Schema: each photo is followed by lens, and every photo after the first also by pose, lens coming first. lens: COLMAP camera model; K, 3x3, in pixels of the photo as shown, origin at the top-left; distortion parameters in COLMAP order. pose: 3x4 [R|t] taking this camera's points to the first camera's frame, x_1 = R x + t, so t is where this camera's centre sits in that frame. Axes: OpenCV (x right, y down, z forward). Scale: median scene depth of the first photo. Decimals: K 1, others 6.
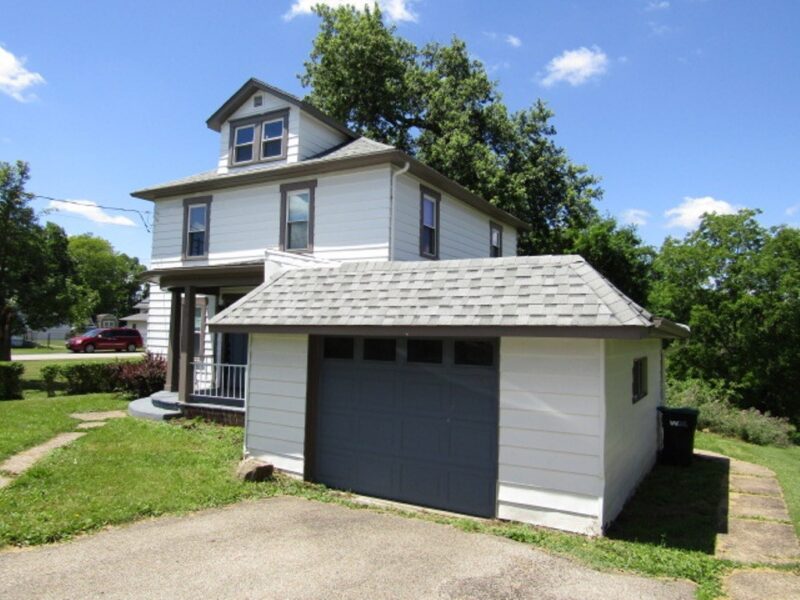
lens RADIAL K [[574.5, 0, 400.0], [0, 574.5, 300.0], [0, 0, 1]] dist [-0.047256, -0.000938]
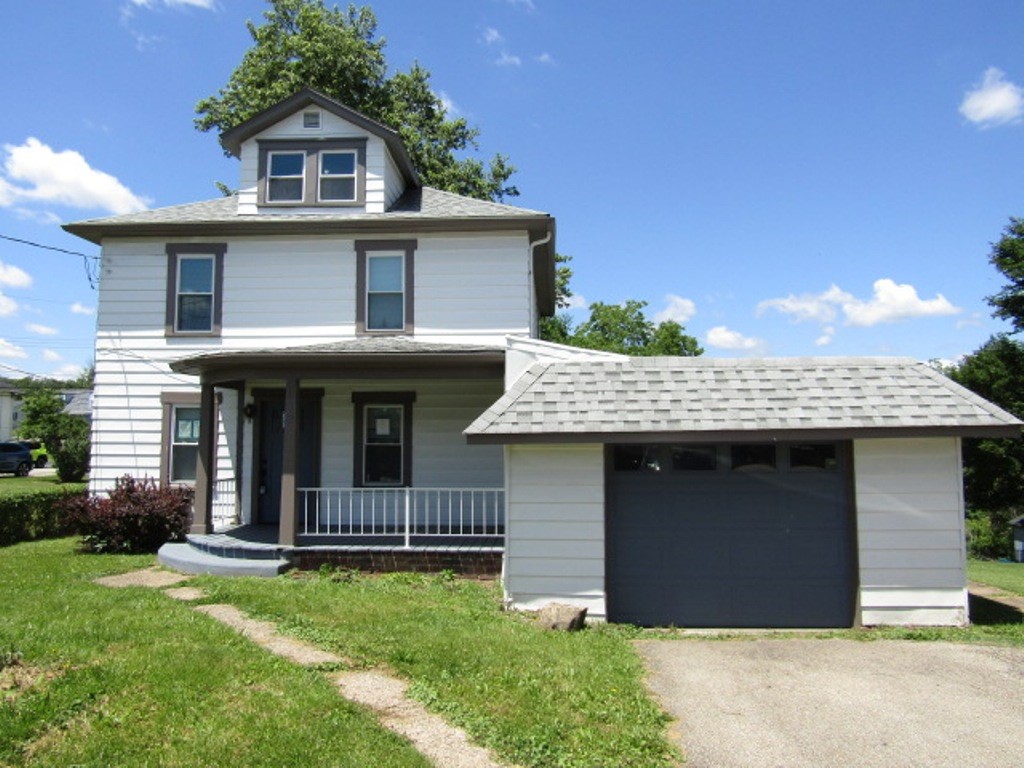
lens RADIAL K [[723.4, 0, 512.0], [0, 723.4, 384.0], [0, 0, 1]] dist [-0.036050, 0.005525]
pose [[0.889114, 0.013418, 0.457489, -0.452907], [-0.006343, 0.999835, -0.016997, -0.002883], [-0.457641, 0.012210, 0.889053, 0.087901]]
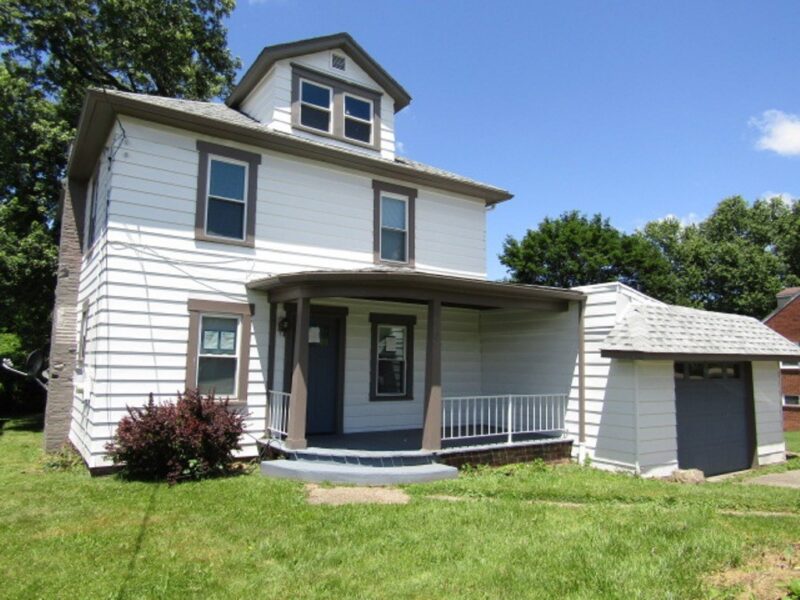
lens RADIAL K [[565.2, 0, 400.0], [0, 565.2, 300.0], [0, 0, 1]] dist [-0.036050, 0.005525]
pose [[0.446932, 0.089144, 0.890115, -0.910516], [-0.055932, 0.995860, -0.071650, 0.030082], [-0.892818, -0.017763, 0.450068, 0.594401]]
